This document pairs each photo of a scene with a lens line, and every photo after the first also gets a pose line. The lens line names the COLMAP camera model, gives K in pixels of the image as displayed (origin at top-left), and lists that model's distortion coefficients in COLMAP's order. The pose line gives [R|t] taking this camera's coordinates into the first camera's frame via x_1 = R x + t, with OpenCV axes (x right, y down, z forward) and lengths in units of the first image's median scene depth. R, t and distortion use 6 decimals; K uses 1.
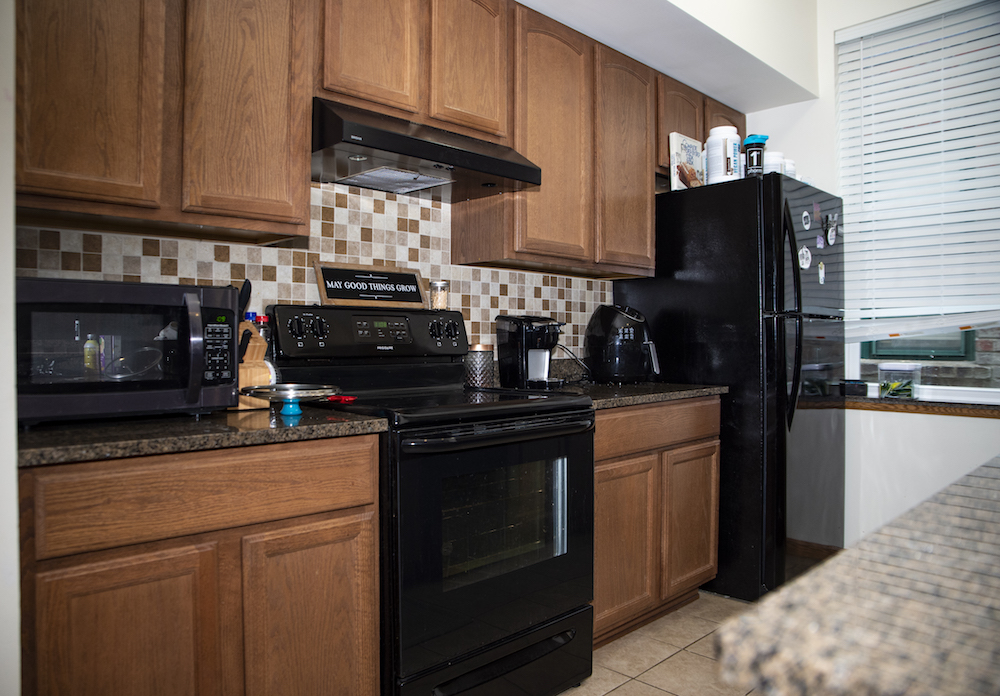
lens RADIAL K [[722.0, 0, 500.0], [0, 722.0, 348.0], [0, 0, 1]] dist [-0.060437, 0.000935]
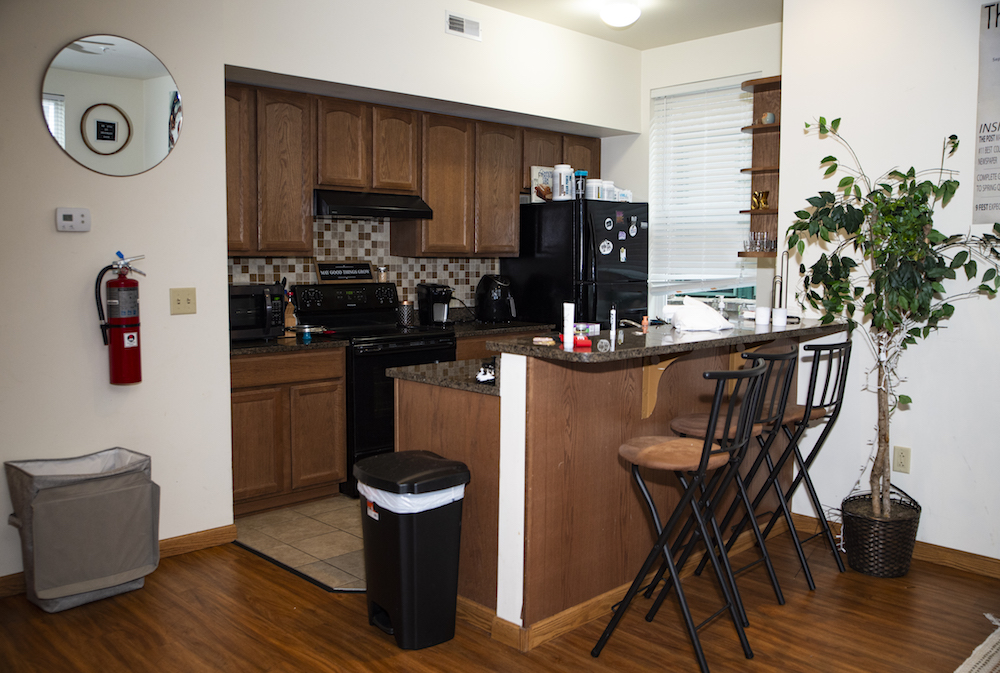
lens RADIAL K [[859.6, 0, 502.4], [0, 859.6, 318.4], [0, 0, 1]] dist [0.003339, 0.001692]
pose [[0.999889, 0.002801, -0.014626, 0.256366], [-0.001906, 0.998144, 0.060867, -0.097822], [0.014769, -0.060832, 0.998039, -1.189864]]
